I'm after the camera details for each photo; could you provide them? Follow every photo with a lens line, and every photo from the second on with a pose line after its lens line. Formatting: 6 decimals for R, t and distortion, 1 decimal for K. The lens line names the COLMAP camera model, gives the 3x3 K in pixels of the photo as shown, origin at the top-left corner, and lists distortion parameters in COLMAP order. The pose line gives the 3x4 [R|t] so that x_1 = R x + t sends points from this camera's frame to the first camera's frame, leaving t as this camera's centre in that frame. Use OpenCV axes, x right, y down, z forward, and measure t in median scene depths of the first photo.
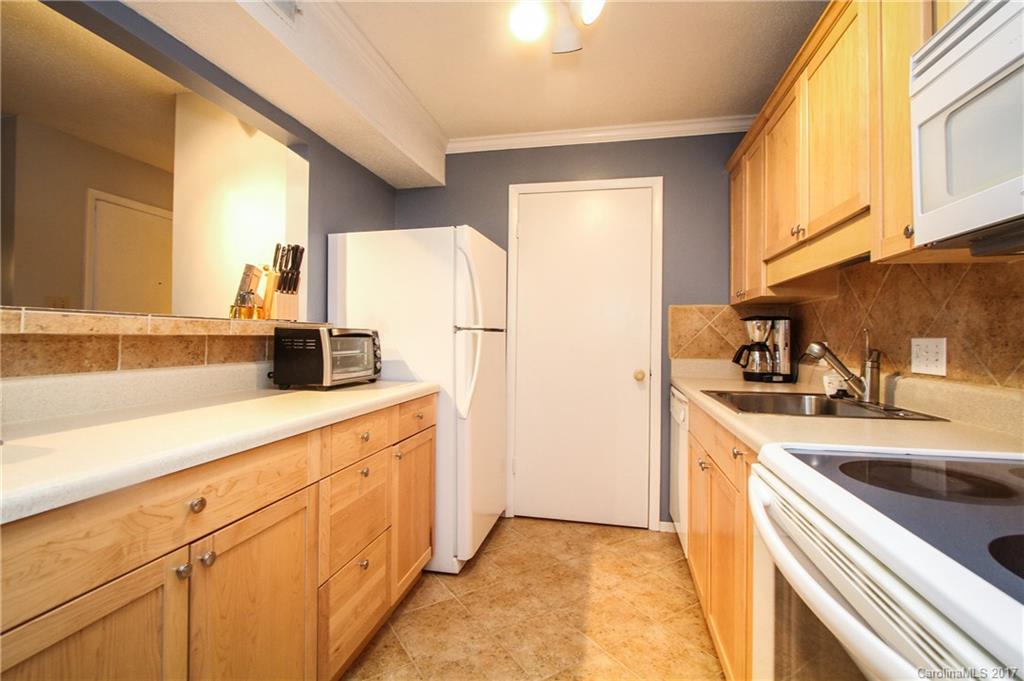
lens RADIAL K [[476.2, 0, 501.0], [0, 476.2, 340.3], [0, 0, 1]] dist [-0.021283, 0.000184]
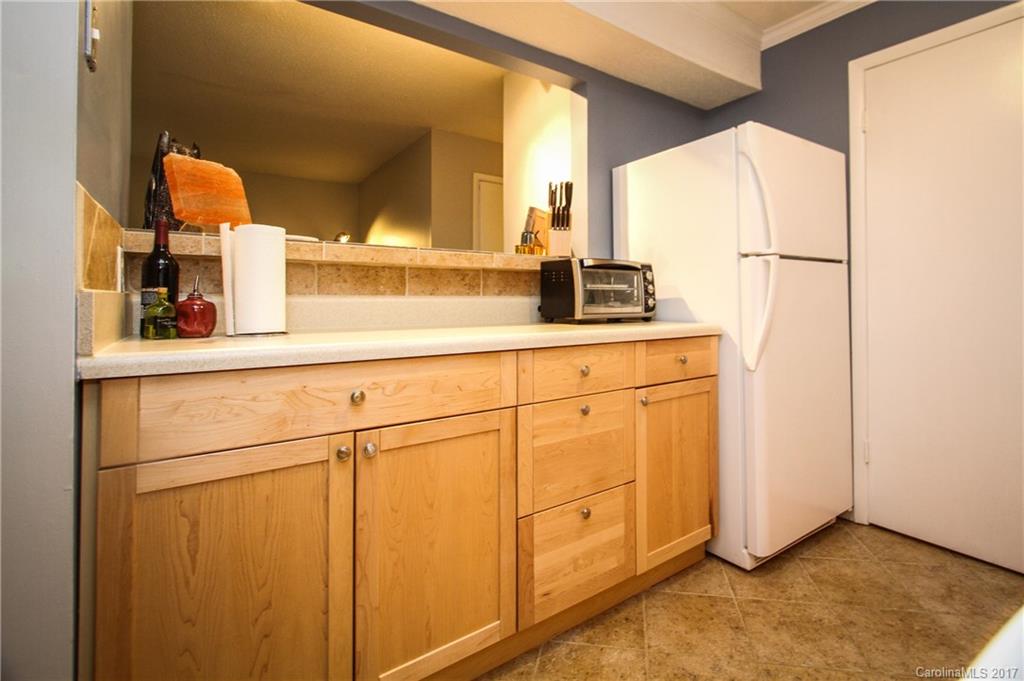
lens RADIAL K [[476.2, 0, 529.0], [0, 476.2, 296.9], [0, 0, 1]] dist [-0.021283, 0.000184]
pose [[0.743176, -0.009217, -0.669032, 0.192651], [0.000102, 0.999907, -0.013662, 0.061817], [0.669096, 0.010085, 0.743108, 0.209210]]
